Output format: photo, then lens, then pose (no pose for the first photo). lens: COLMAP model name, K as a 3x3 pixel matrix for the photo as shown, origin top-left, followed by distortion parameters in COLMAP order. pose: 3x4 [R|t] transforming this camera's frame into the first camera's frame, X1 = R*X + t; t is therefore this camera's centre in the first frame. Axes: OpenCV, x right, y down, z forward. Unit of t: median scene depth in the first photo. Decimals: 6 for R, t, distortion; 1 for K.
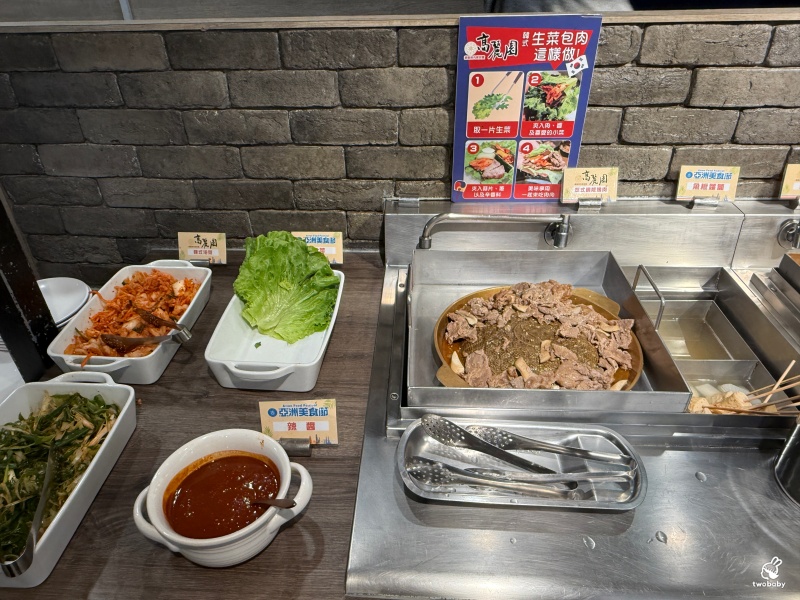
lens RADIAL K [[556.1, 0, 400.3], [0, 556.1, 297.3], [0, 0, 1]] dist [0.003402, -0.000456]
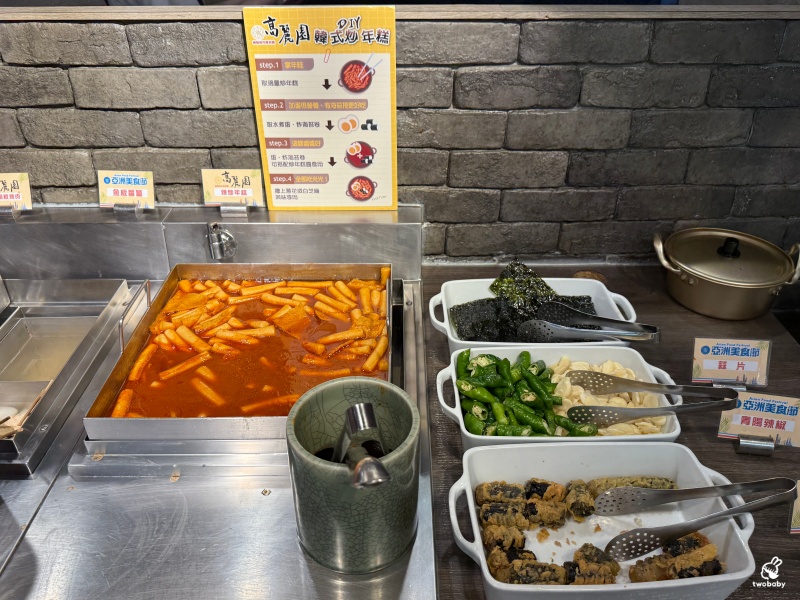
lens RADIAL K [[640.0, 0, 401.3], [0, 640.0, 302.4], [0, 0, 1]] dist [-0.013324, -0.011264]
pose [[0.995979, -0.019360, 0.087470, 0.916860], [0.020645, 0.999692, -0.013806, 0.008472], [-0.087176, 0.015556, 0.996071, -0.098332]]
